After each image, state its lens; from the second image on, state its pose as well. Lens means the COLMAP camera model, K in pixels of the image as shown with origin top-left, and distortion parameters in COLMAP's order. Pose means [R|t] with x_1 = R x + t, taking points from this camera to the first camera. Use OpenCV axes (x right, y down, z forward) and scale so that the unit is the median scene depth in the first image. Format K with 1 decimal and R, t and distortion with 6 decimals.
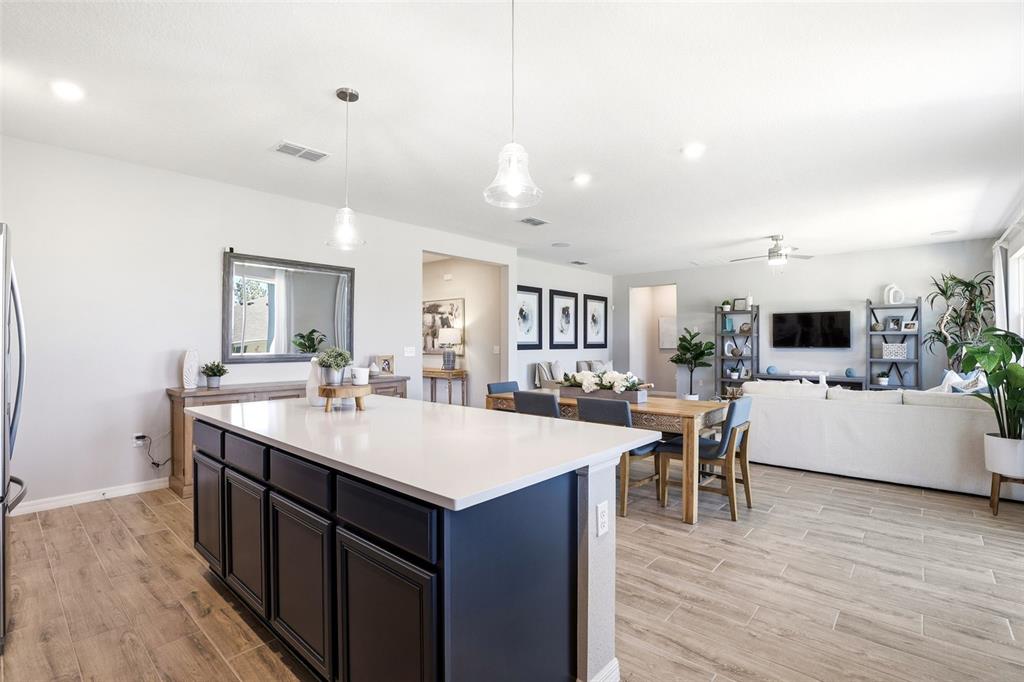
lens RADIAL K [[473.7, 0, 513.8], [0, 473.7, 340.7], [0, 0, 1]] dist [-0.032064, 0.005294]
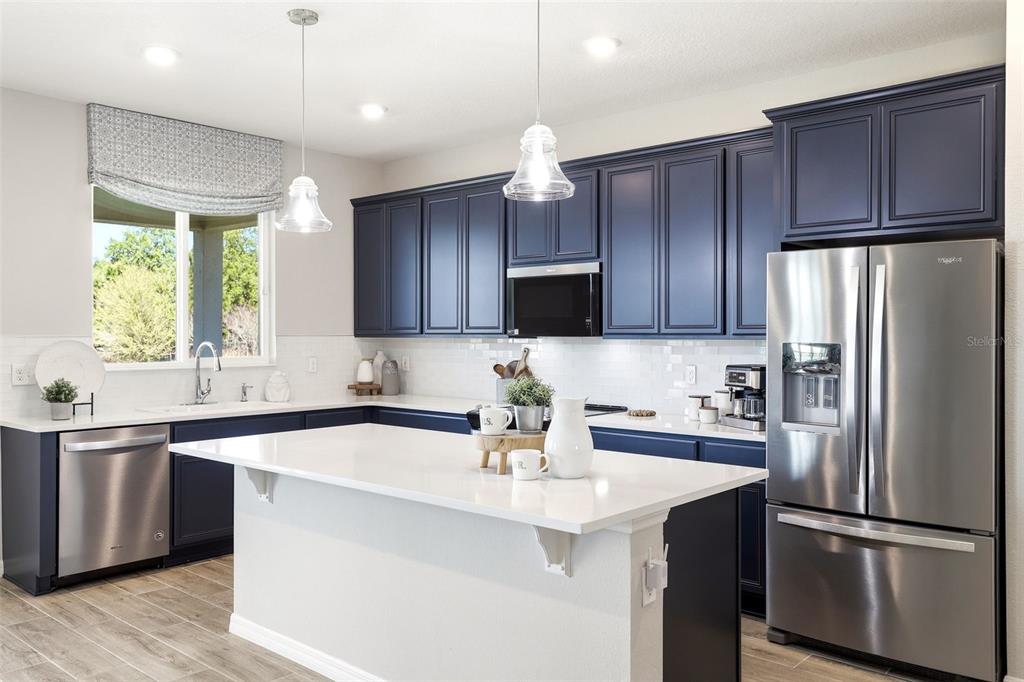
lens RADIAL K [[813.1, 0, 512.1], [0, 813.1, 334.4], [0, 0, 1]] dist [0.009614, -0.001939]
pose [[-0.999990, 0.004060, -0.002042, -0.105676], [0.004061, 0.999991, -0.000715, -0.013037], [0.002039, -0.000723, -0.999998, 0.633016]]
